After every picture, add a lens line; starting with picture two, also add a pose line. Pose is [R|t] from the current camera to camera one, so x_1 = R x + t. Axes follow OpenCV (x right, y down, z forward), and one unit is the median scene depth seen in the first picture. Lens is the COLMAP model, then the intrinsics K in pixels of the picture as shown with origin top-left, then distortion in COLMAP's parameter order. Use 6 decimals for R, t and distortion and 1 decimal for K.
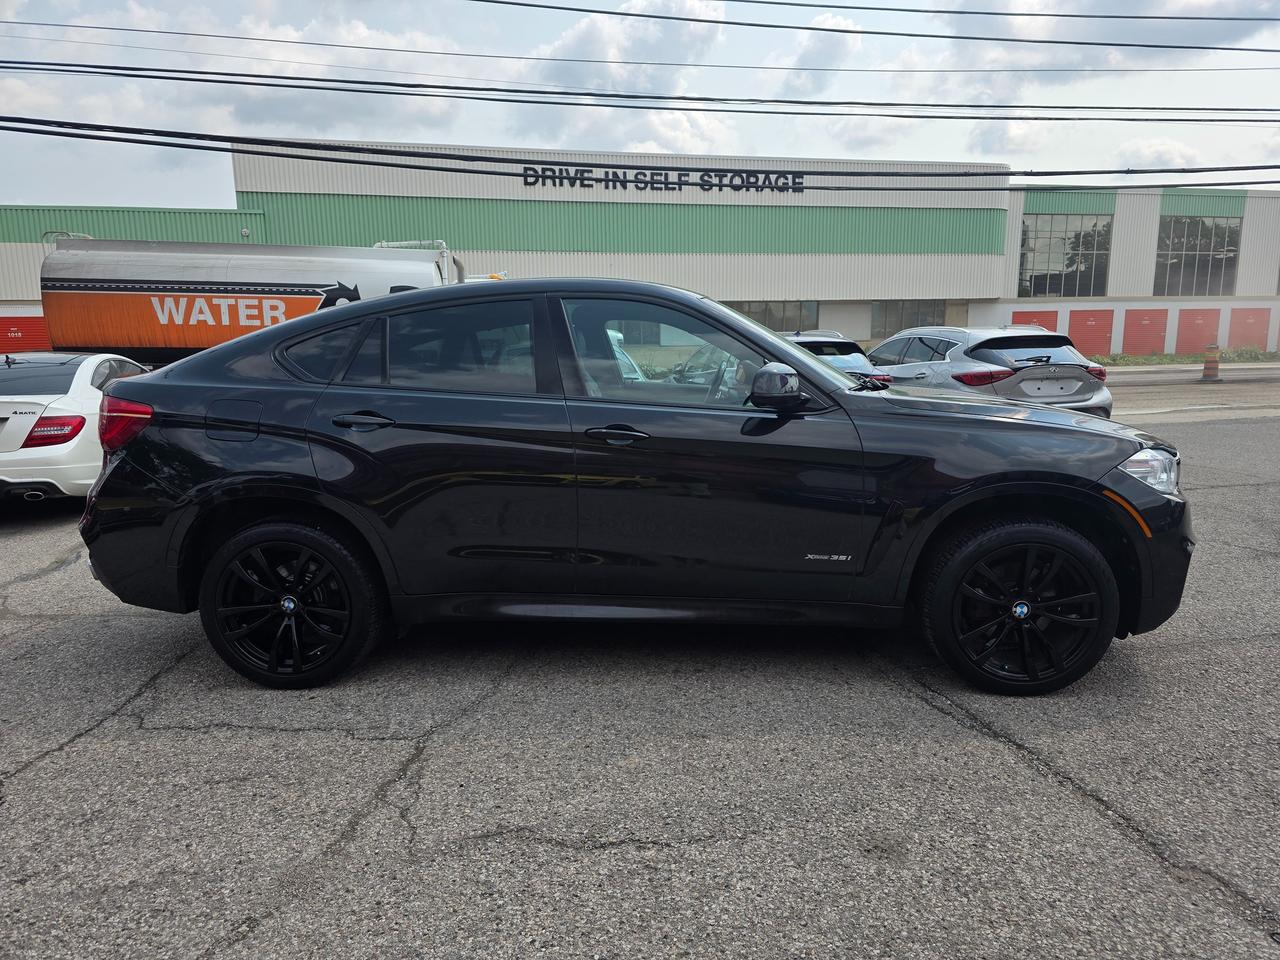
lens RADIAL K [[926.5, 0, 645.2], [0, 926.5, 442.7], [0, 0, 1]] dist [0.051575, -0.052130]
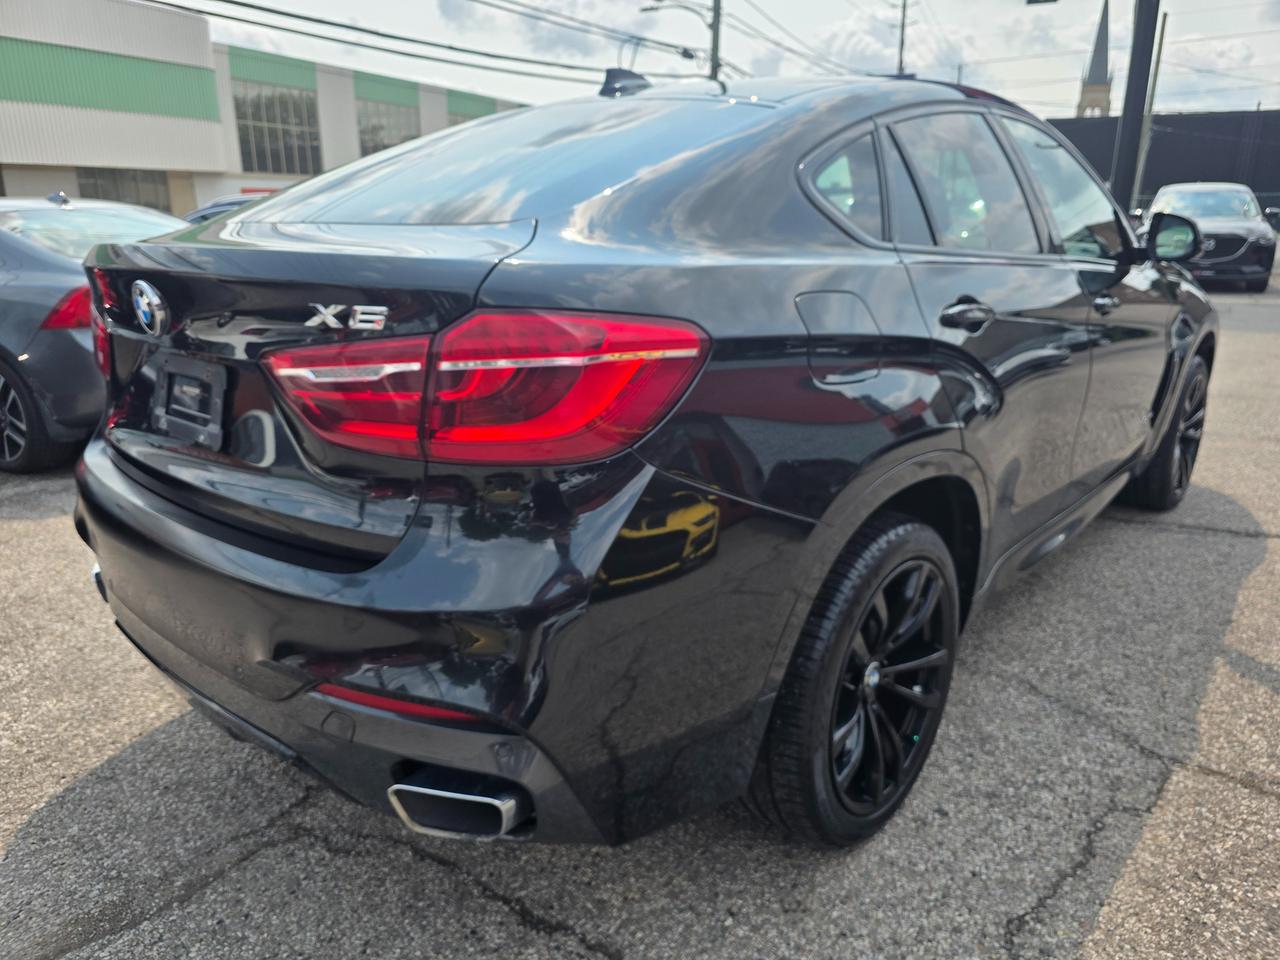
lens RADIAL K [[926.5, 0, 645.2], [0, 926.5, 442.7], [0, 0, 1]] dist [0.051575, -0.052130]
pose [[0.585279, -0.184751, 0.789503, -0.275761], [0.090102, 0.982484, 0.163116, -0.018179], [-0.805810, -0.024333, 0.591674, 0.257402]]
